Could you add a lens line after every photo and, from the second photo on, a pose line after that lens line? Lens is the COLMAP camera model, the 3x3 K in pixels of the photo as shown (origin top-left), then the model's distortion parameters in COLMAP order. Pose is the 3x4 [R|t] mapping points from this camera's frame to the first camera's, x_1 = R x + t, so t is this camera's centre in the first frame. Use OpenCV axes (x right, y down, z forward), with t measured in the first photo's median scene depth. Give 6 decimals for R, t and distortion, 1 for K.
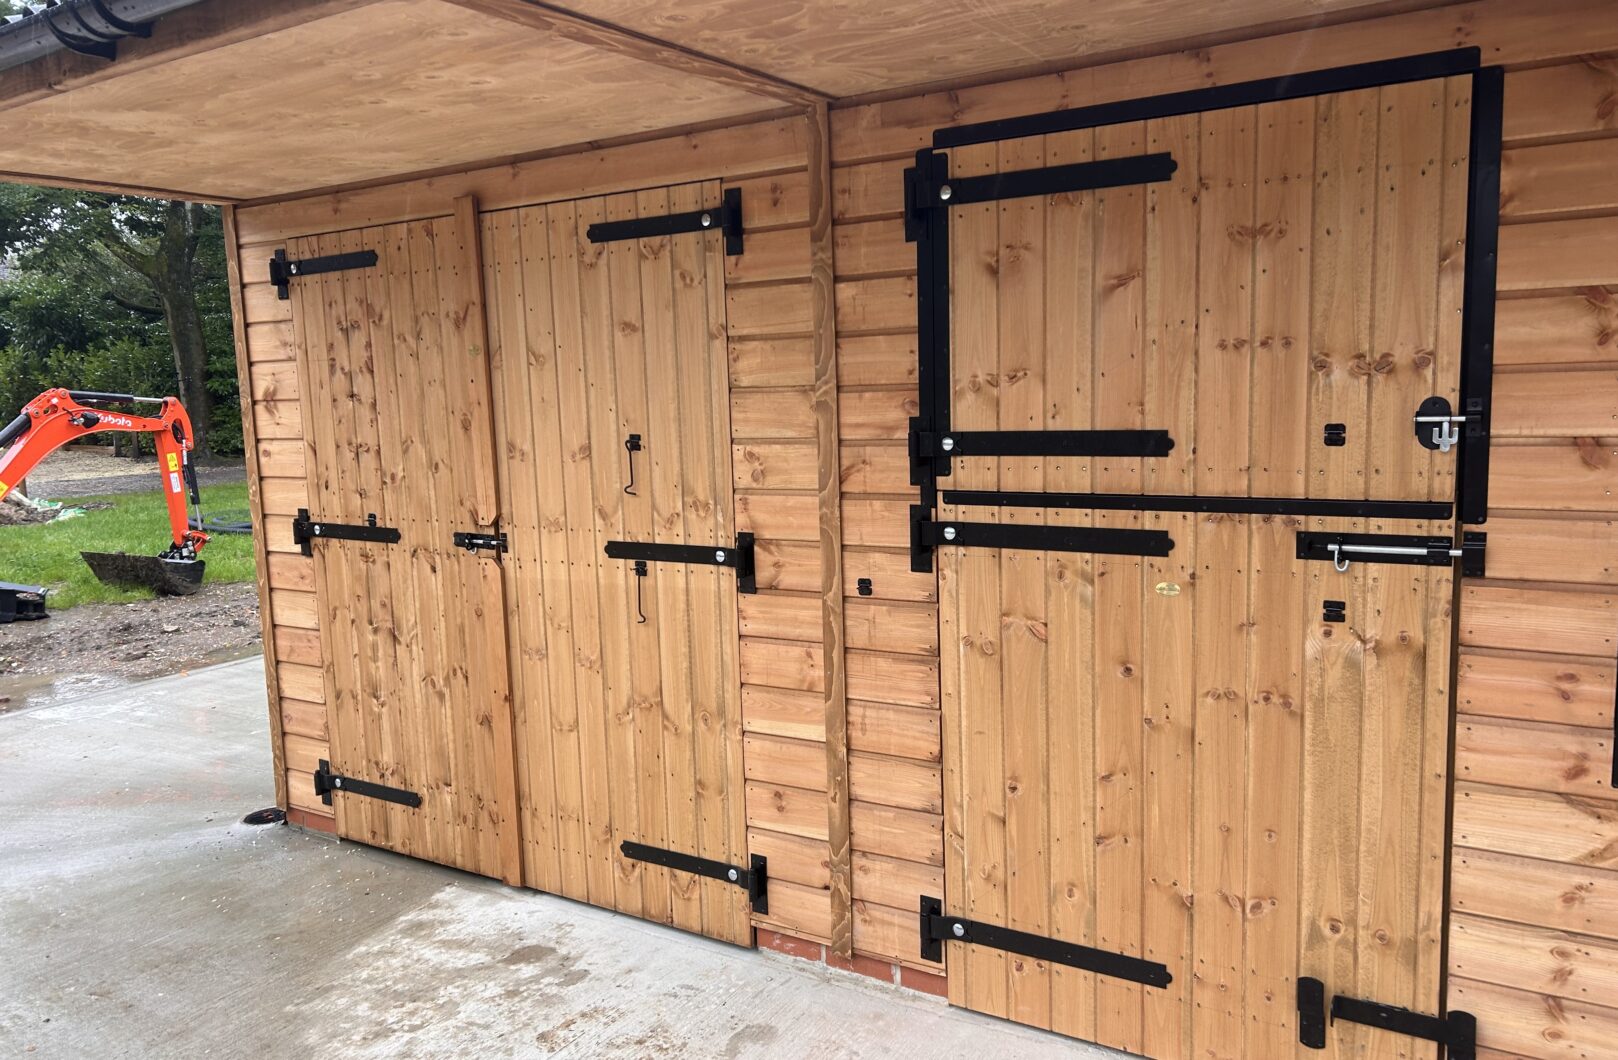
lens RADIAL K [[1202.7, 0, 803.5], [0, 1202.7, 526.0], [0, 0, 1]] dist [0.102003, -0.149292]
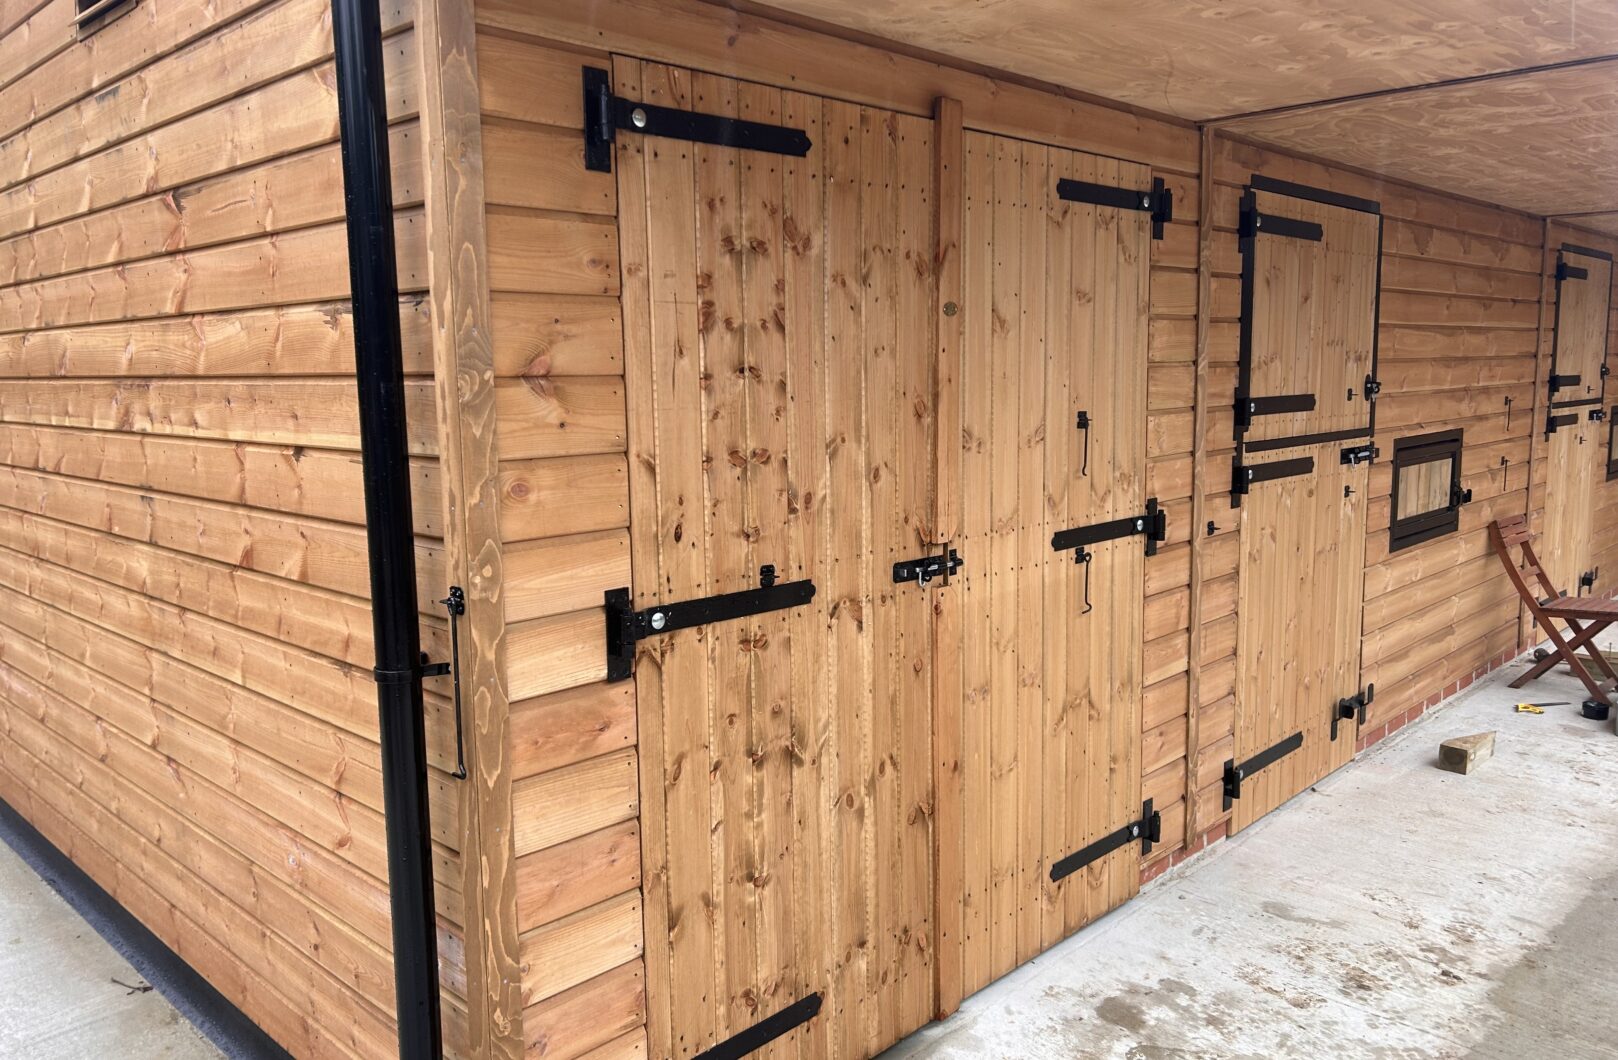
lens RADIAL K [[1202.7, 0, 803.5], [0, 1202.7, 526.0], [0, 0, 1]] dist [0.102003, -0.149292]
pose [[0.208939, -0.096076, 0.973198, -1.126701], [0.129394, 0.989129, 0.069869, -0.083309], [-0.969331, 0.111328, 0.219099, 1.030961]]
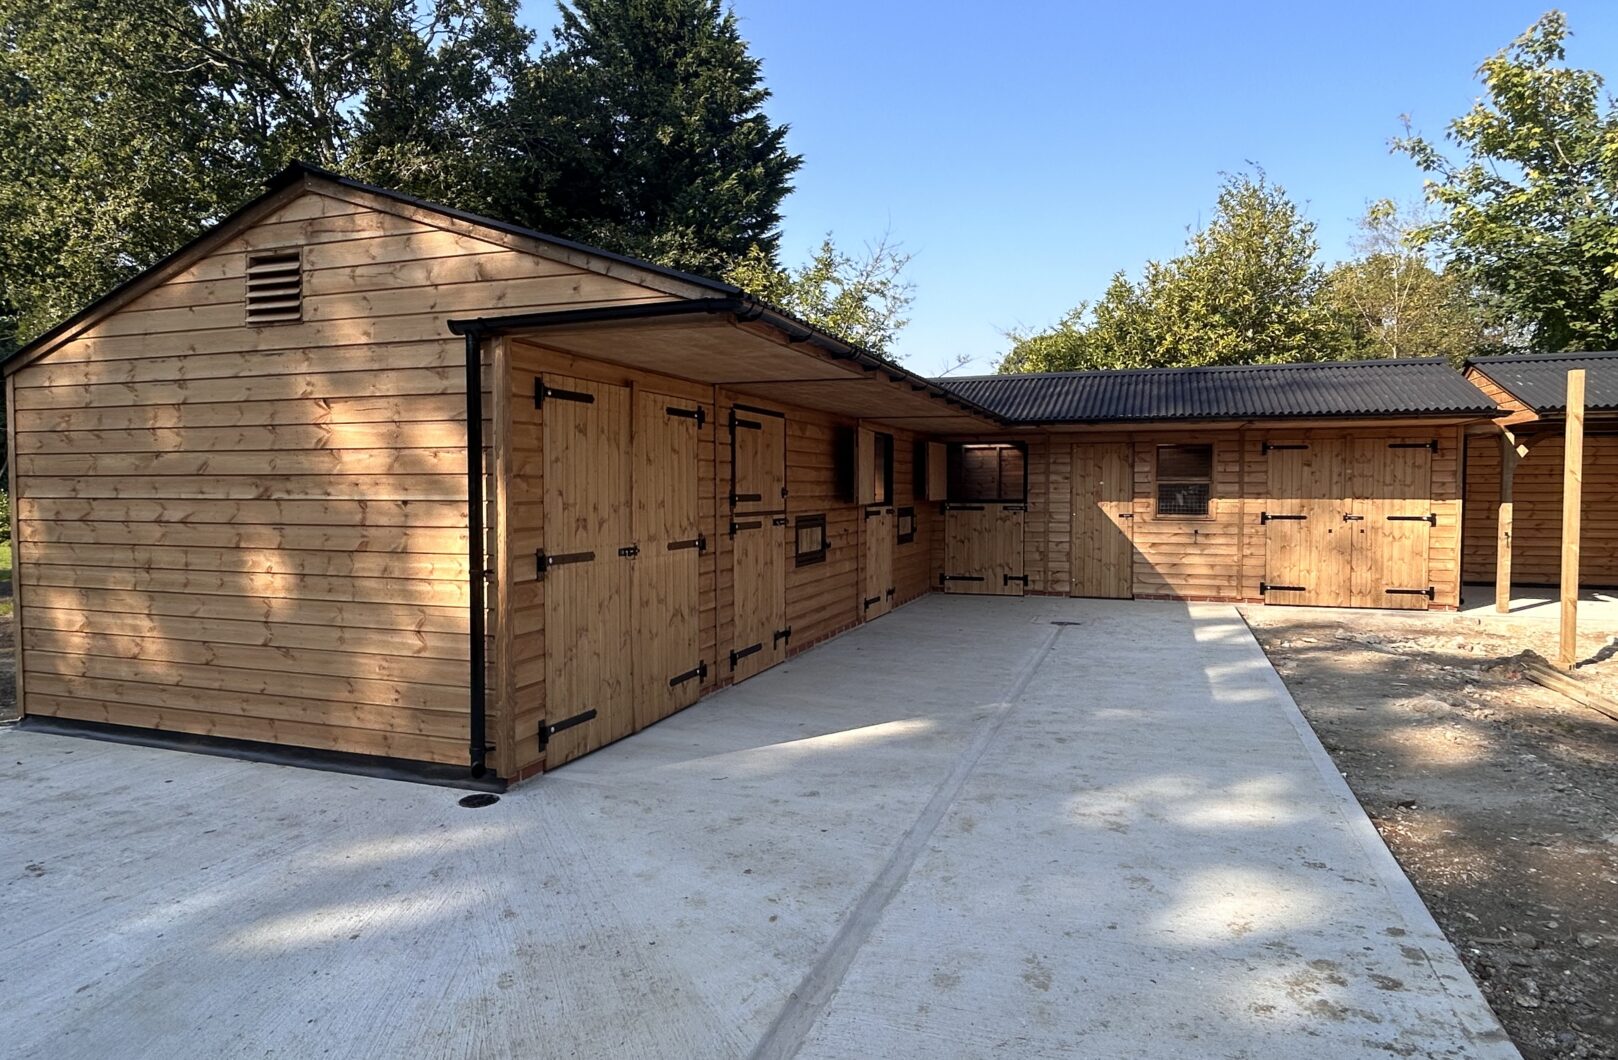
lens RADIAL K [[985.9, 0, 809.0], [0, 985.9, 530.0], [0, 0, 1]] dist [-0.002259, -0.000201]
pose [[-0.223519, -0.007931, 0.974667, -2.119718], [0.127054, 0.991198, 0.037203, -0.049884], [-0.966383, 0.132151, -0.220544, 1.203246]]
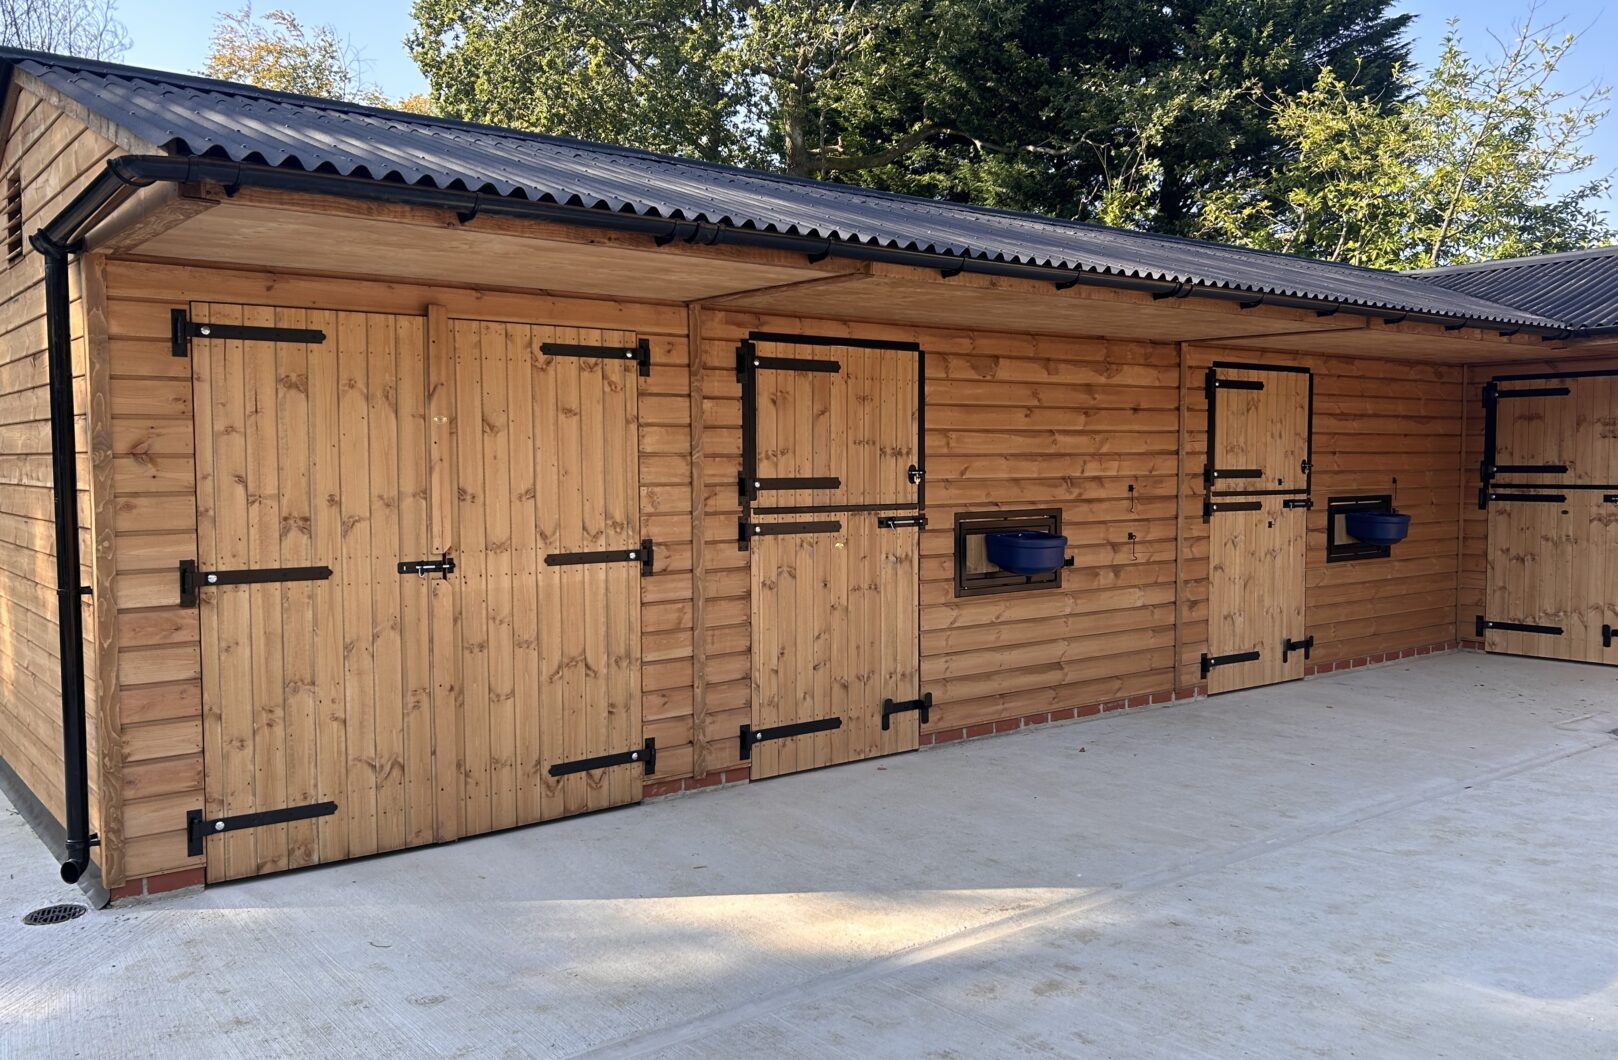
lens RADIAL K [[1336.4, 0, 809.0], [0, 1336.4, 530.0], [0, 0, 1]] dist [0.112429, -0.218150]
pose [[0.332034, -0.016192, 0.943129, -1.668689], [0.110493, 0.993637, -0.021841, 0.055766], [-0.936774, 0.111462, 0.331710, 0.165740]]
